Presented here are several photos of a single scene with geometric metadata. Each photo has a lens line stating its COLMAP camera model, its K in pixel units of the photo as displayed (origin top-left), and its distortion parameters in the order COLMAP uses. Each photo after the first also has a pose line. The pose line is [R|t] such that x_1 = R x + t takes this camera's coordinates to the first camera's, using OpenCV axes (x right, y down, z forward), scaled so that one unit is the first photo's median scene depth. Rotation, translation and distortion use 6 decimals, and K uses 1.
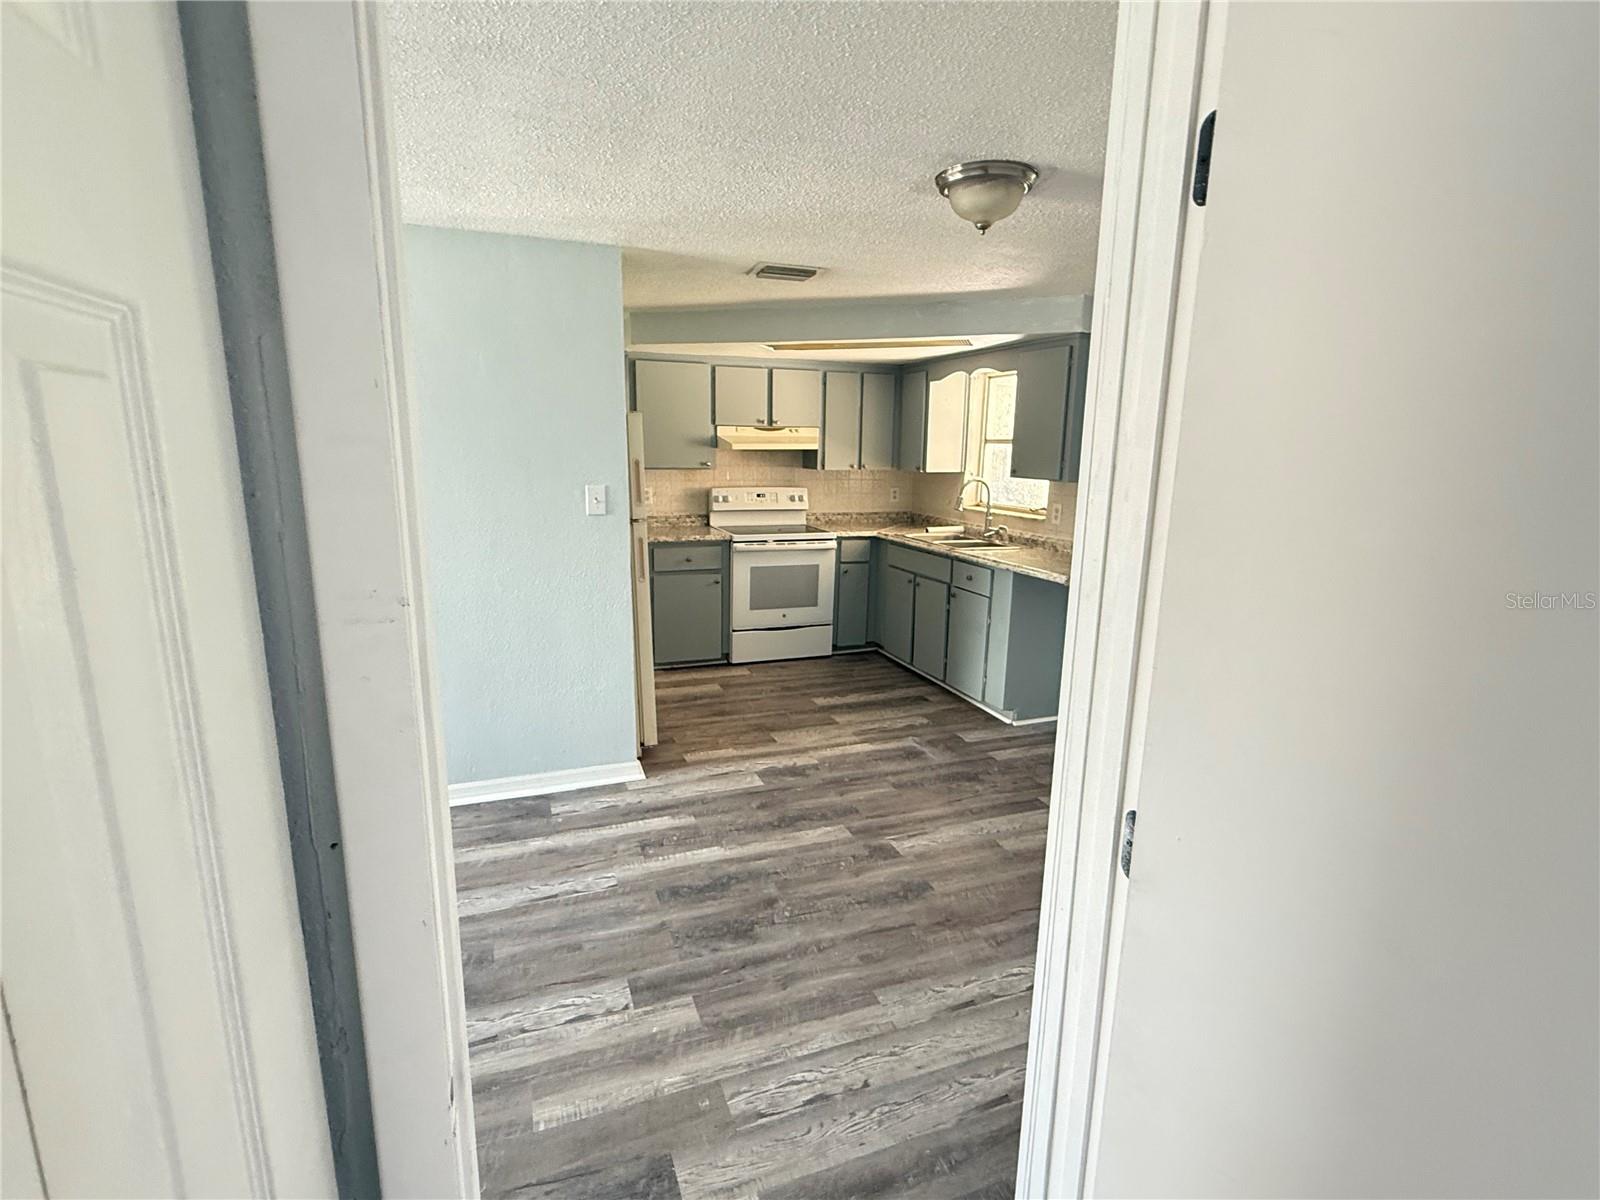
lens RADIAL K [[771.4, 0, 793.5], [0, 771.4, 600.1], [0, 0, 1]] dist [-0.000056, -0.000150]
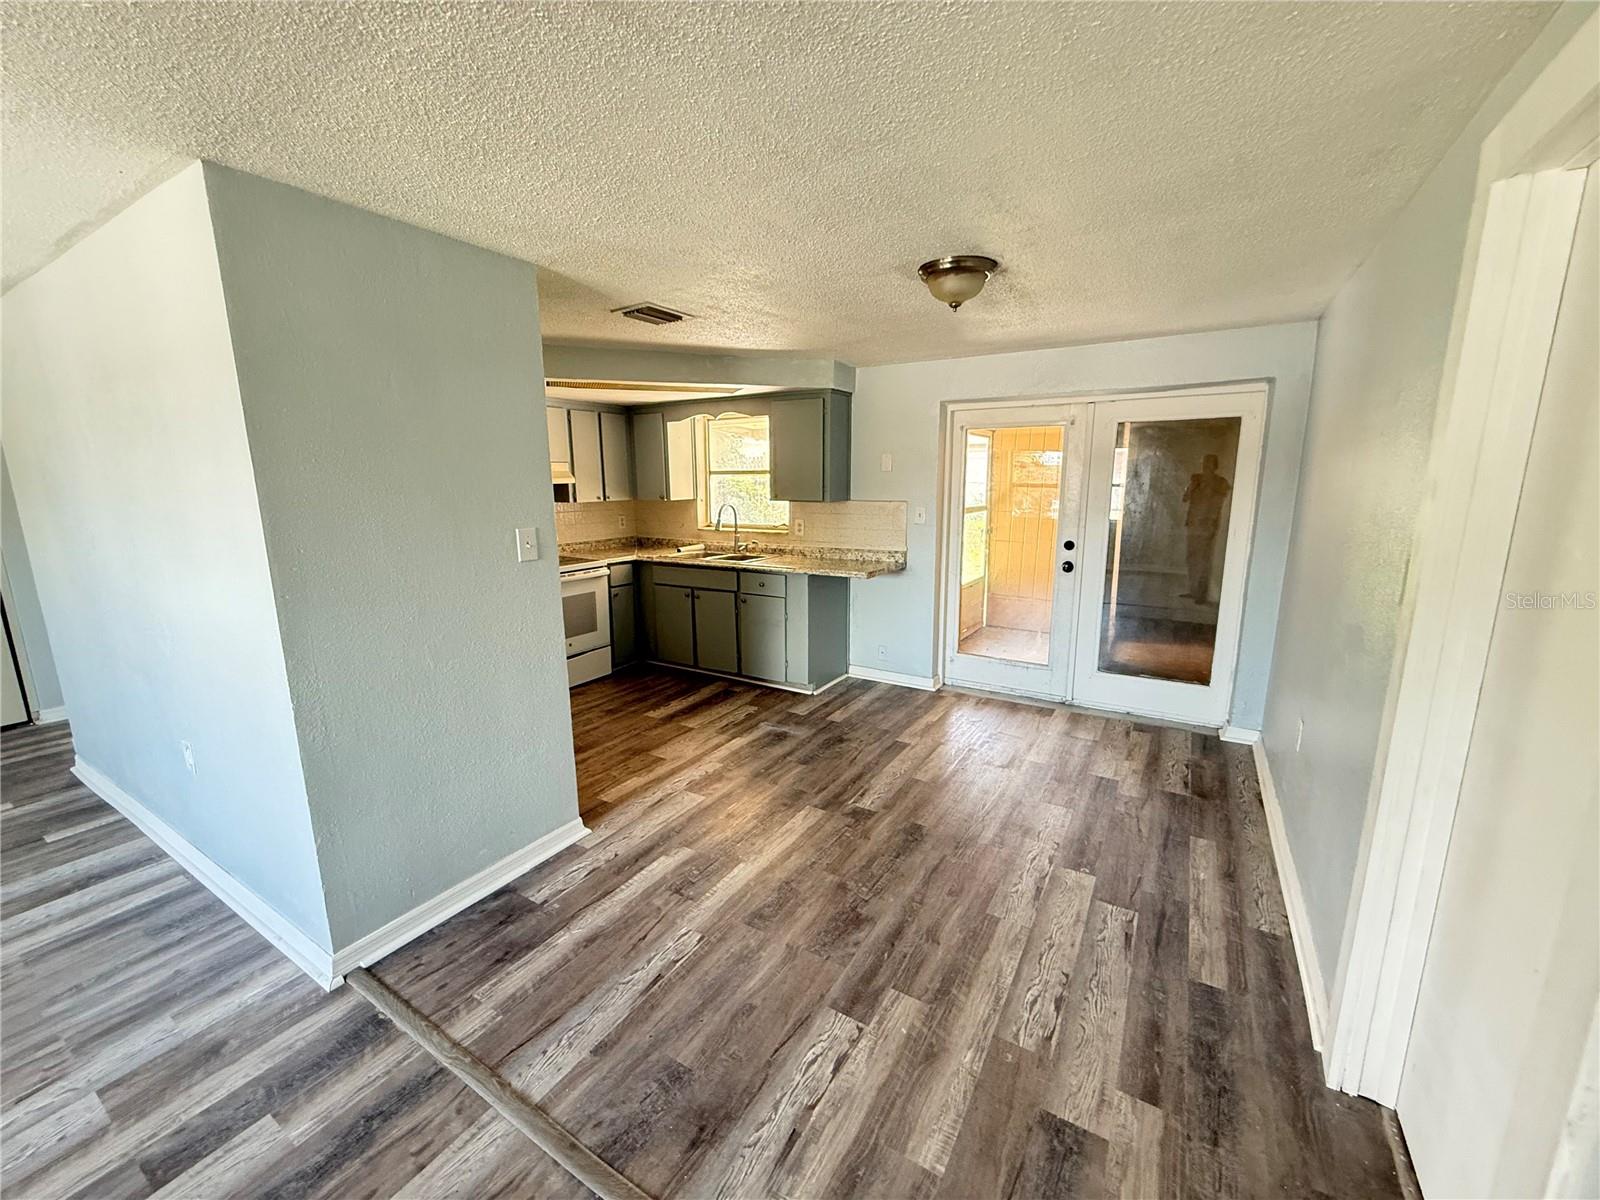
lens RADIAL K [[639.8, 0, 793.7], [0, 639.8, 598.6], [0, 0, 1]] dist [0.000732, 0.000327]
pose [[0.790541, -0.135658, 0.597195, -0.377547], [0.140972, 0.989280, 0.038112, -0.042406], [-0.595963, 0.054058, 0.801190, 0.180851]]
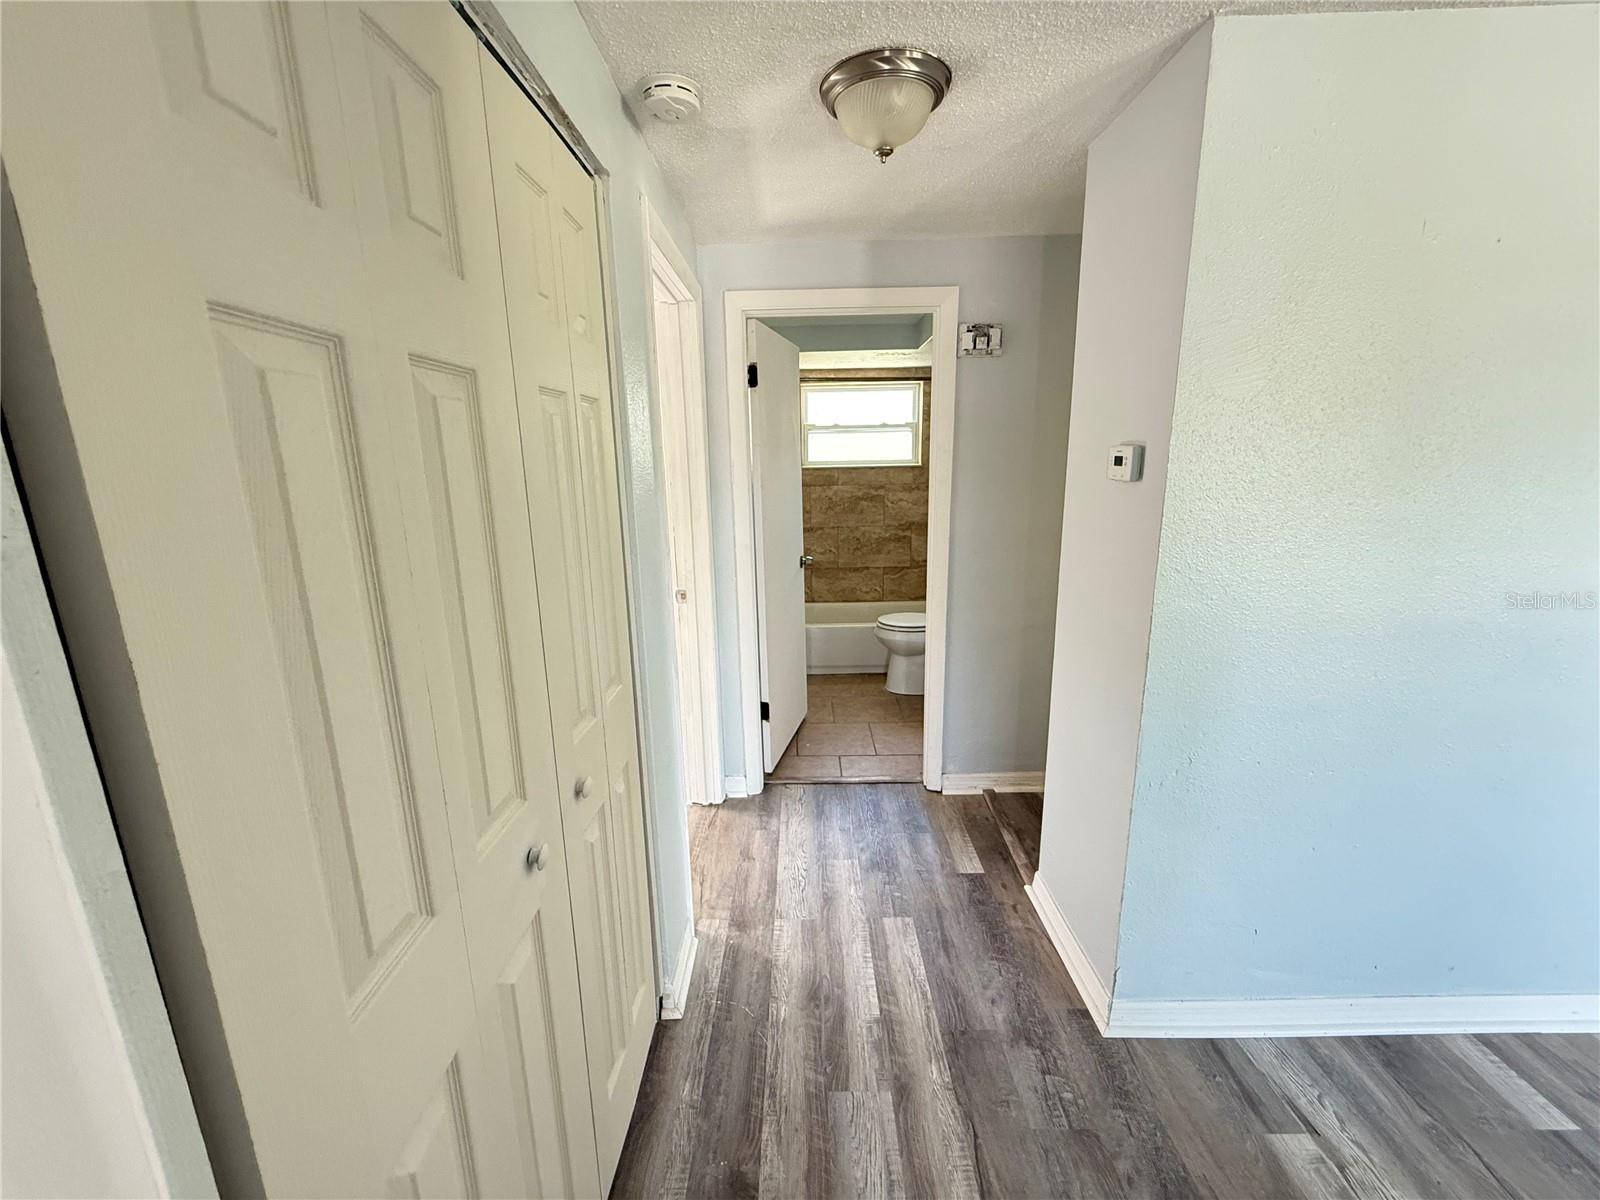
lens RADIAL K [[639.8, 0, 796.1], [0, 639.8, 601.9], [0, 0, 1]] dist [0.000732, 0.000327]
pose [[0.361239, -0.215645, 0.907195, -1.063468], [0.219626, 0.965198, 0.141979, -0.304777], [-0.906240, 0.147956, 0.396029, 1.447717]]
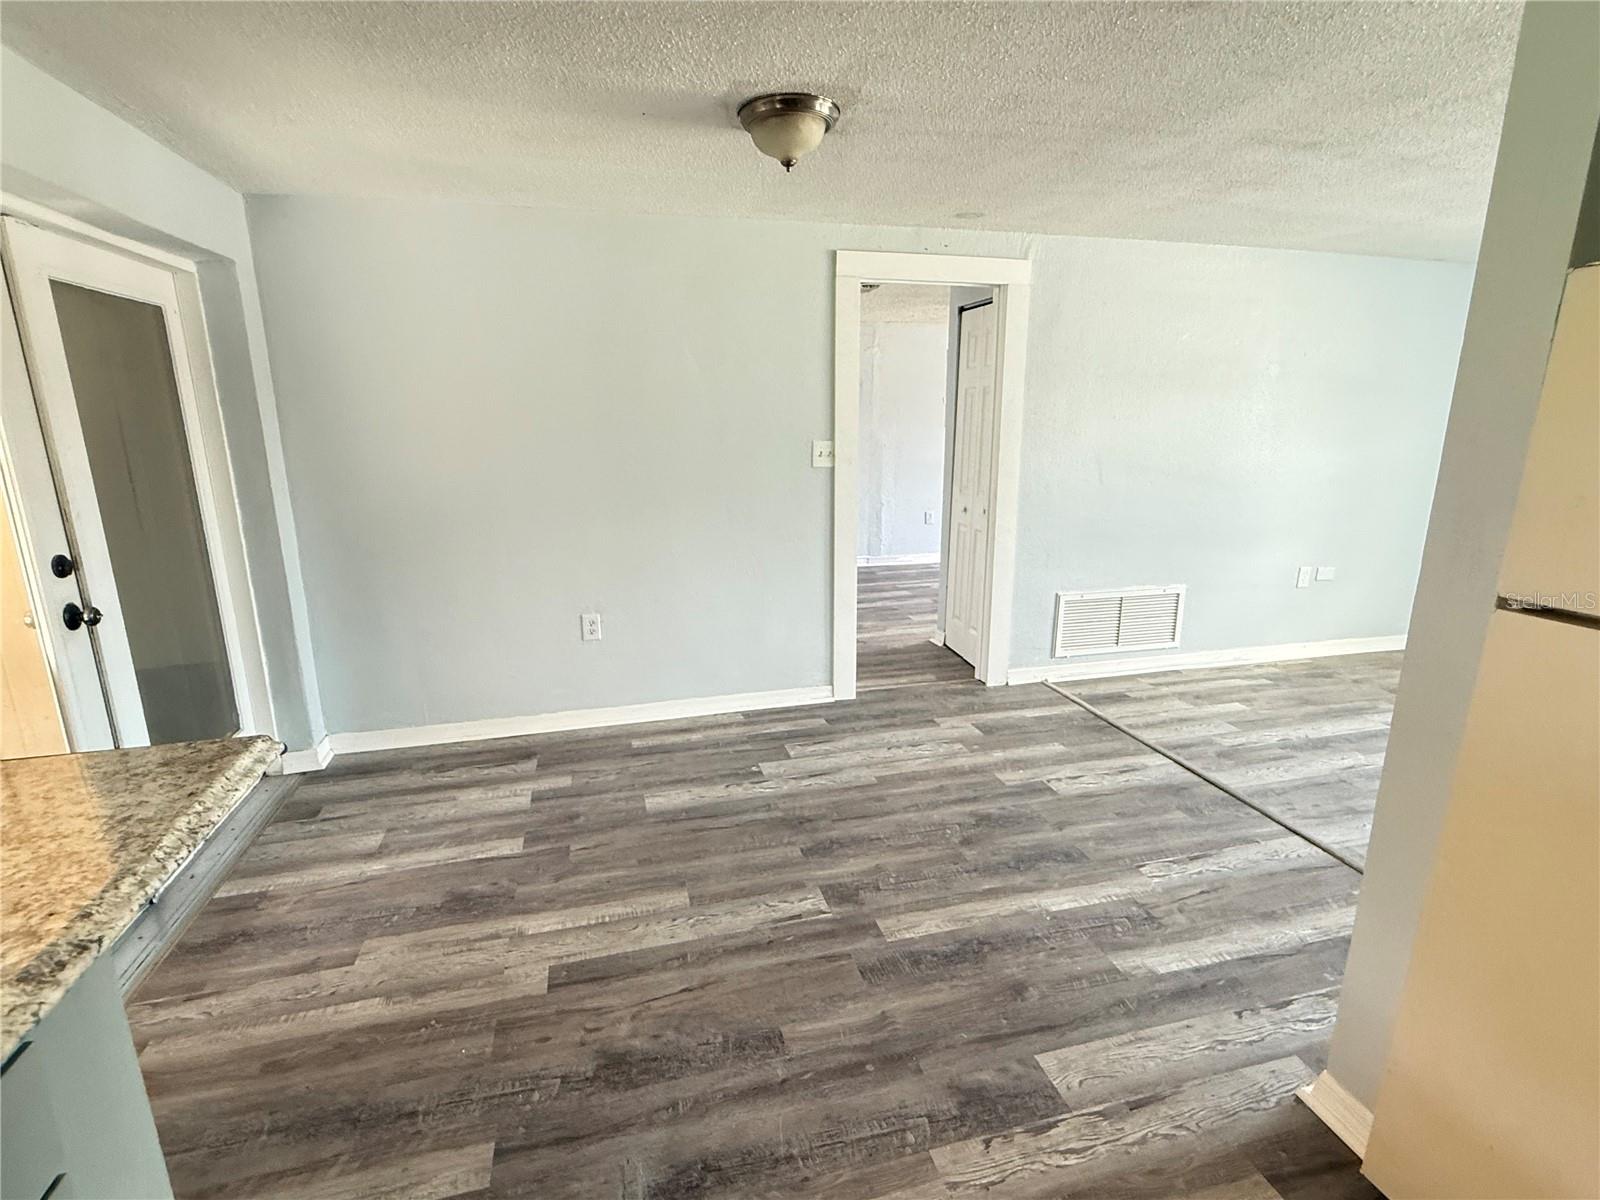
lens RADIAL K [[771.4, 0, 795.2], [0, 771.4, 601.7], [0, 0, 1]] dist [-0.000056, -0.000150]
pose [[-0.994643, -0.032652, 0.098078, 0.069346], [0.012465, 0.903994, 0.427364, -0.220749], [-0.102616, 0.426297, -0.898744, 1.176622]]
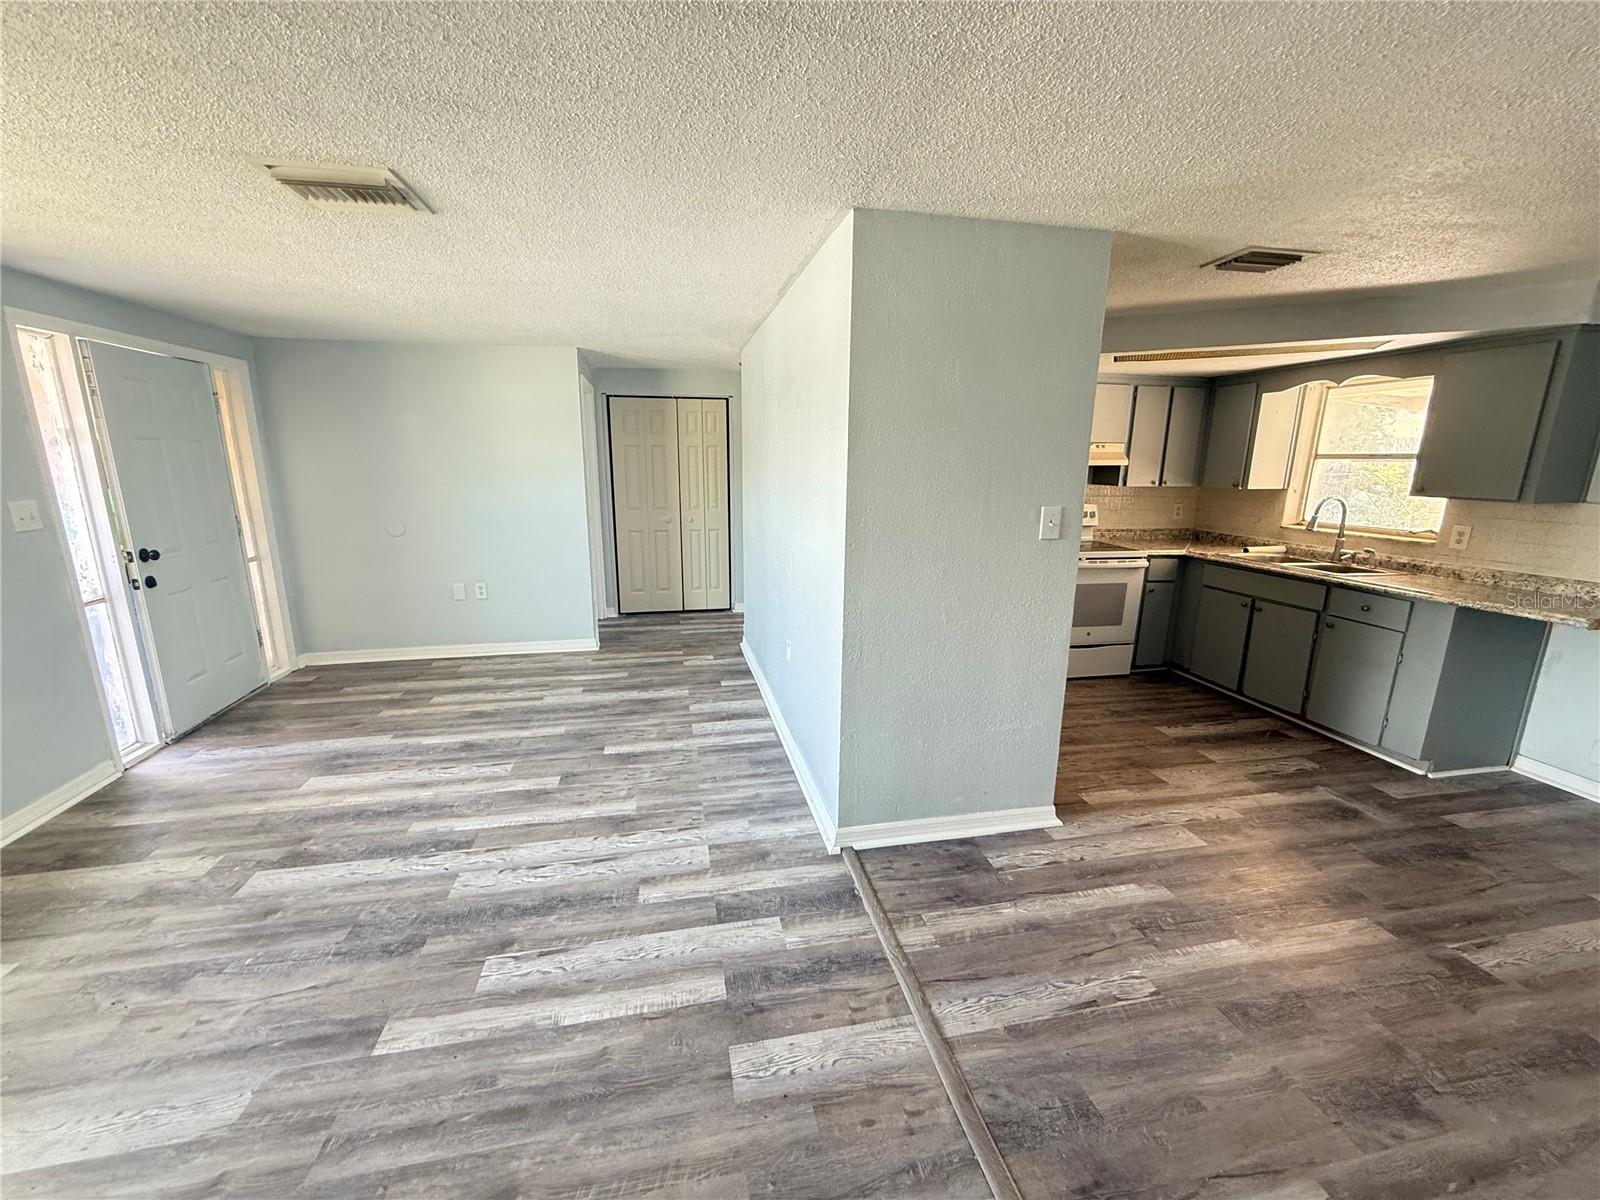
lens RADIAL K [[639.8, 0, 793.8], [0, 639.8, 598.6], [0, 0, 1]] dist [0.000732, 0.000327]
pose [[0.987482, 0.029562, -0.154936, -0.352299], [-0.027616, 0.999510, 0.014704, -0.036223], [0.155295, -0.010241, 0.987815, 0.176399]]
